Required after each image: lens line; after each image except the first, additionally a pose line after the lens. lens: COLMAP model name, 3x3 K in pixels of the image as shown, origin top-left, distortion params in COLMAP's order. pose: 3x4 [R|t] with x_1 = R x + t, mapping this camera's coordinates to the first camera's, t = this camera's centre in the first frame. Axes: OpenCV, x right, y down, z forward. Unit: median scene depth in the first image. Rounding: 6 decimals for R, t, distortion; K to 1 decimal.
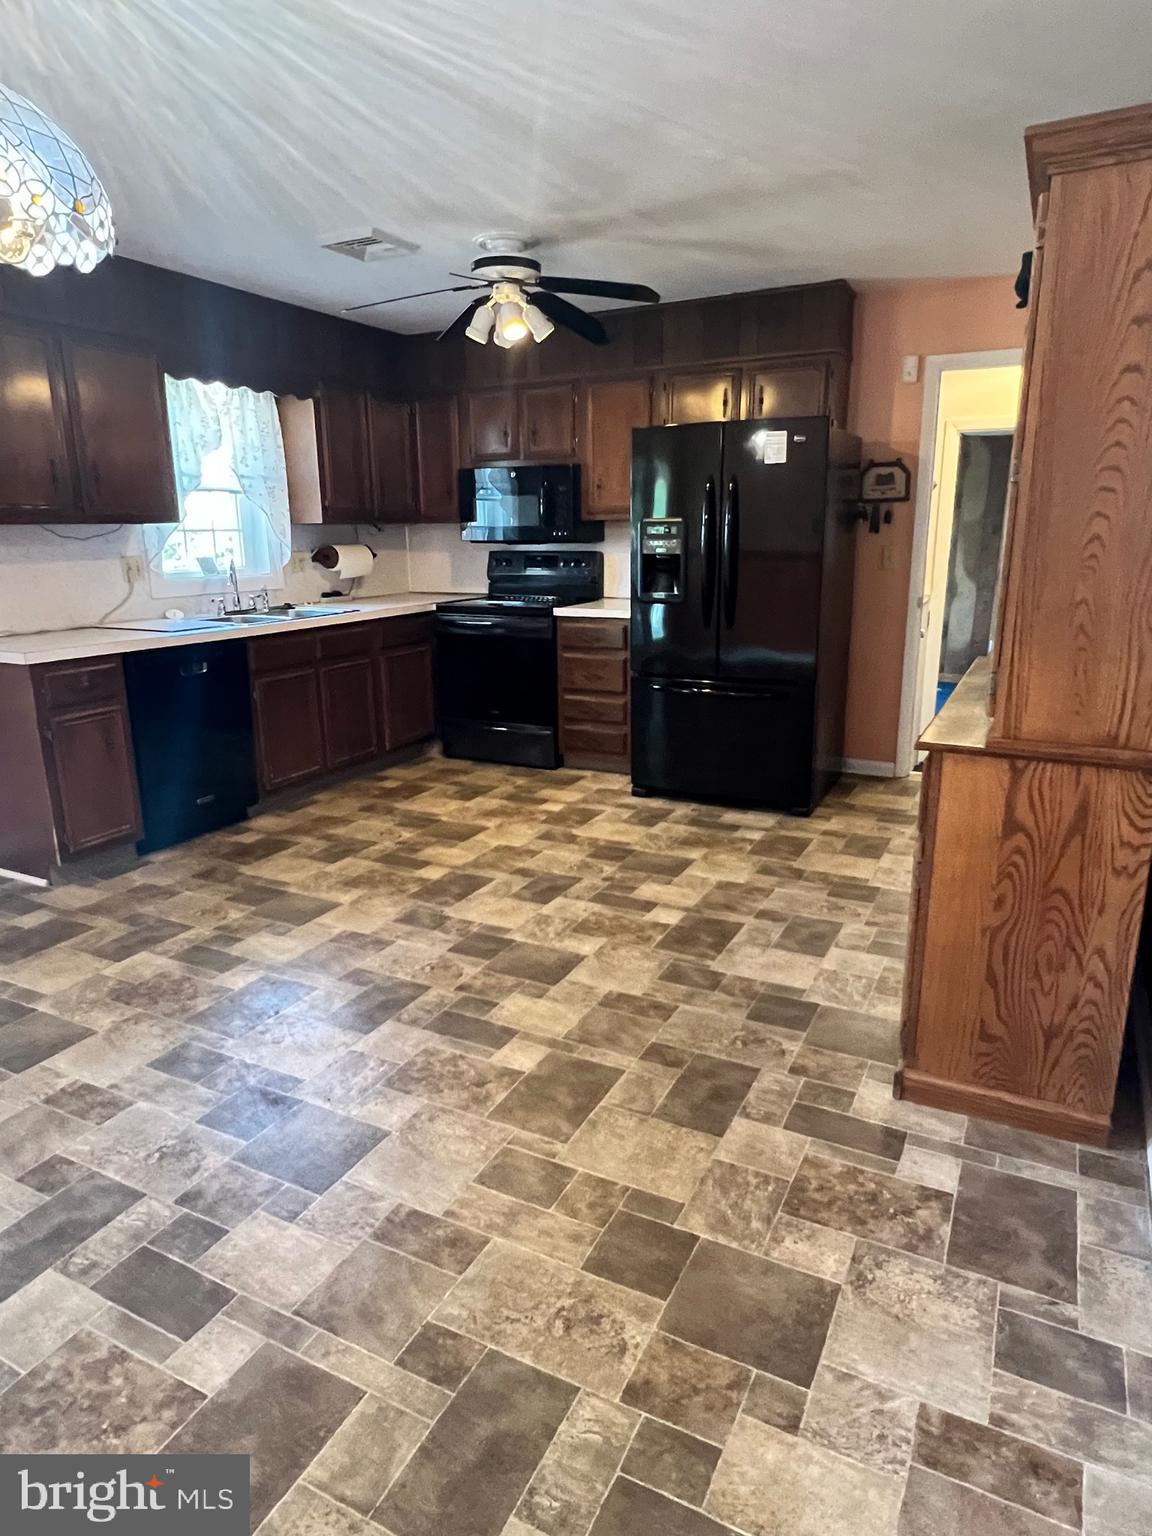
lens RADIAL K [[942.9, 0, 585.1], [0, 942.9, 760.8], [0, 0, 1]] dist [-0.005653, -0.001222]
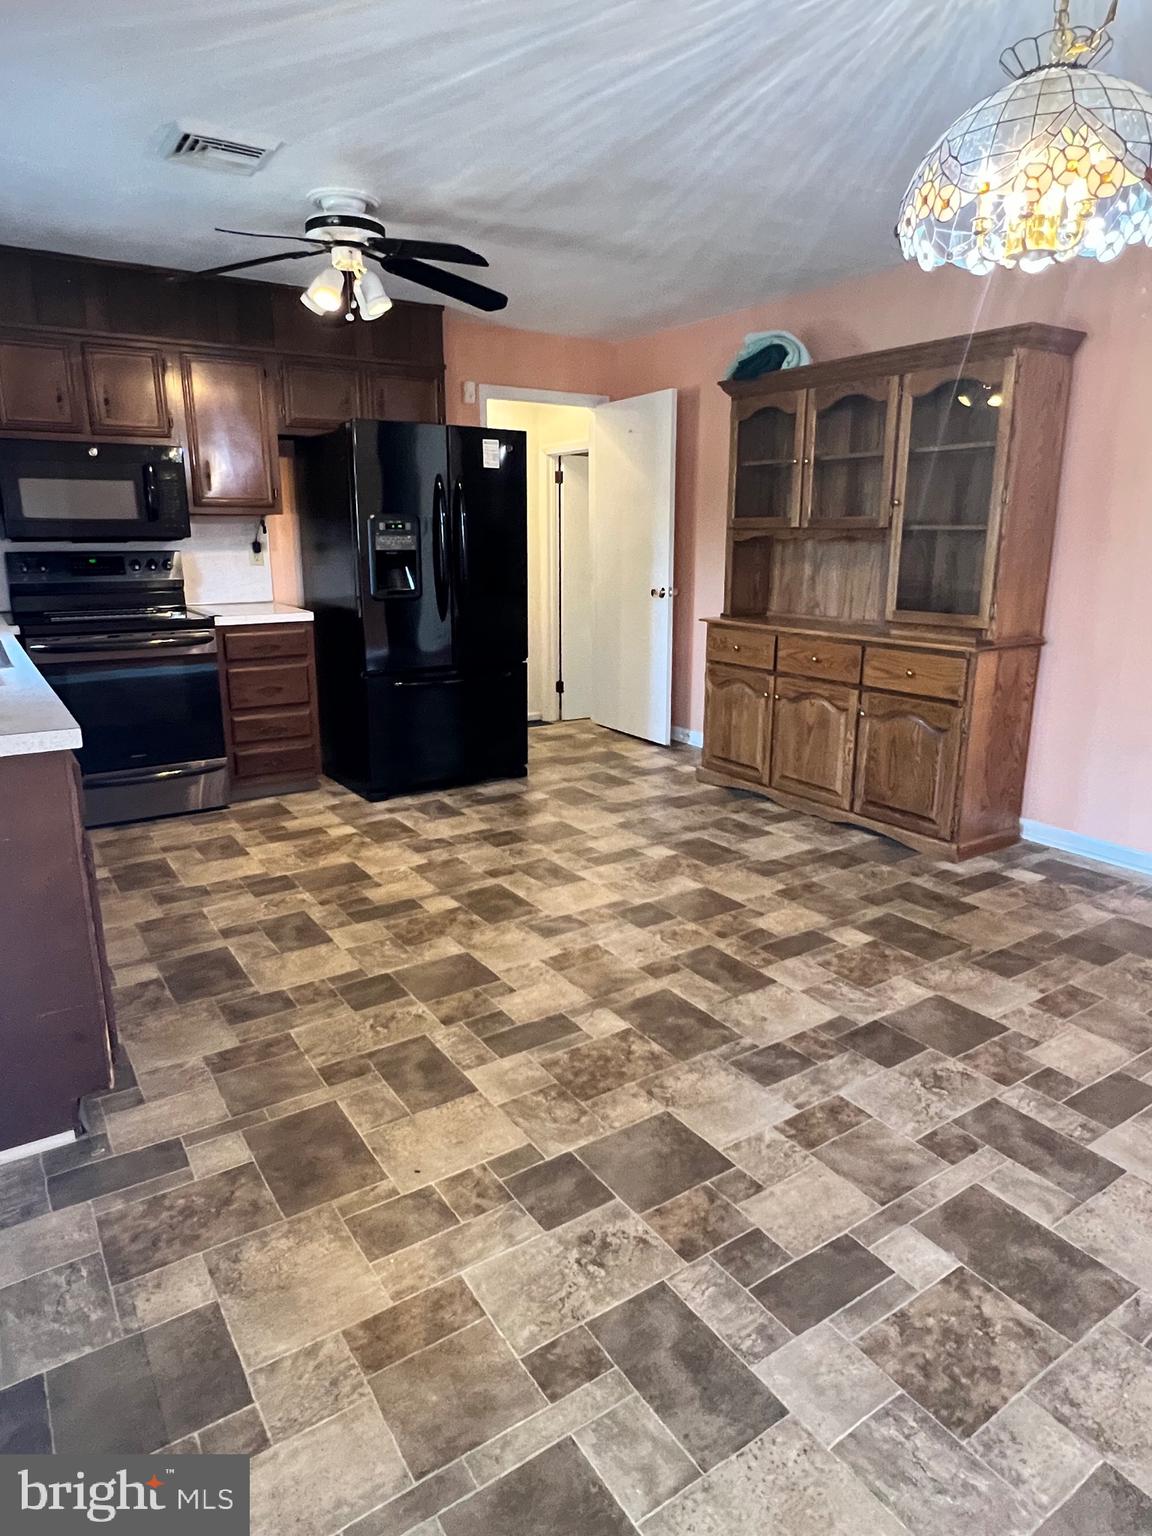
lens RADIAL K [[921.9, 0, 576.0], [0, 921.9, 768.0], [0, 0, 1]] dist [-0.008462, -0.000170]
pose [[0.497928, -0.210502, 0.841283, -0.801631], [0.203512, 0.971366, 0.122599, -0.089339], [-0.843001, 0.110166, 0.526510, 0.399618]]
